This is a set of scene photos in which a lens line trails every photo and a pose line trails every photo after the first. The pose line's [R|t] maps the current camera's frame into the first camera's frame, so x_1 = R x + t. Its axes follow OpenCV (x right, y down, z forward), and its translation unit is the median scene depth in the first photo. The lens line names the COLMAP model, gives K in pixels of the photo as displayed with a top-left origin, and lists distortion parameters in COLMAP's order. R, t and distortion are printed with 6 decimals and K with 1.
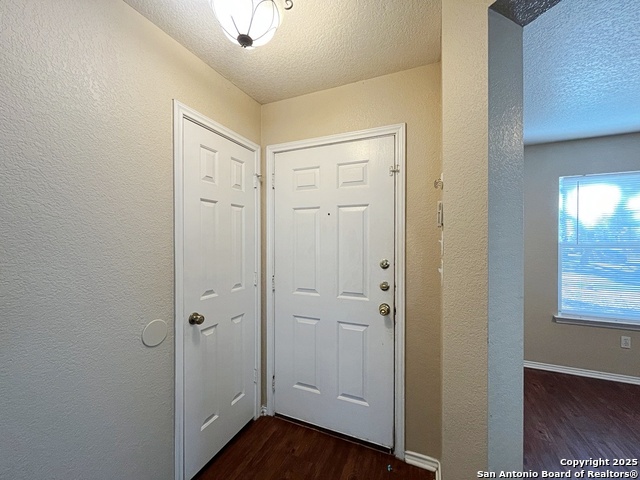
lens RADIAL K [[258.9, 0, 323.8], [0, 258.9, 241.2], [0, 0, 1]] dist [0.015348, 0.000242]
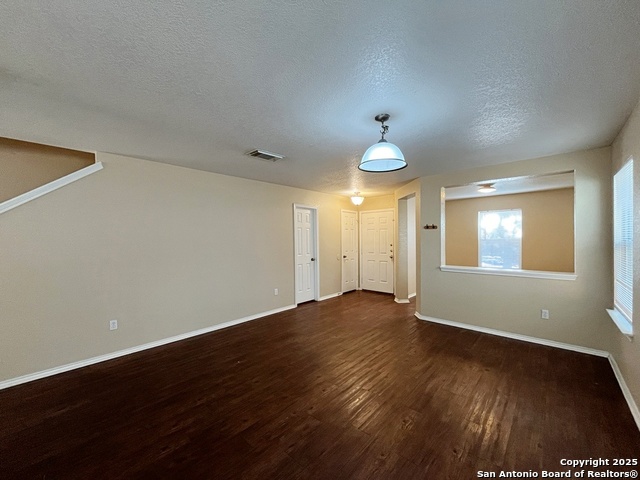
lens RADIAL K [[258.9, 0, 320.6], [0, 258.9, 236.4], [0, 0, 1]] dist [0.015348, 0.000242]
pose [[0.947484, -0.002373, -0.319794, 0.393333], [0.002582, 0.999997, 0.000228, -0.033526], [0.319792, -0.001041, 0.947487, -2.462829]]
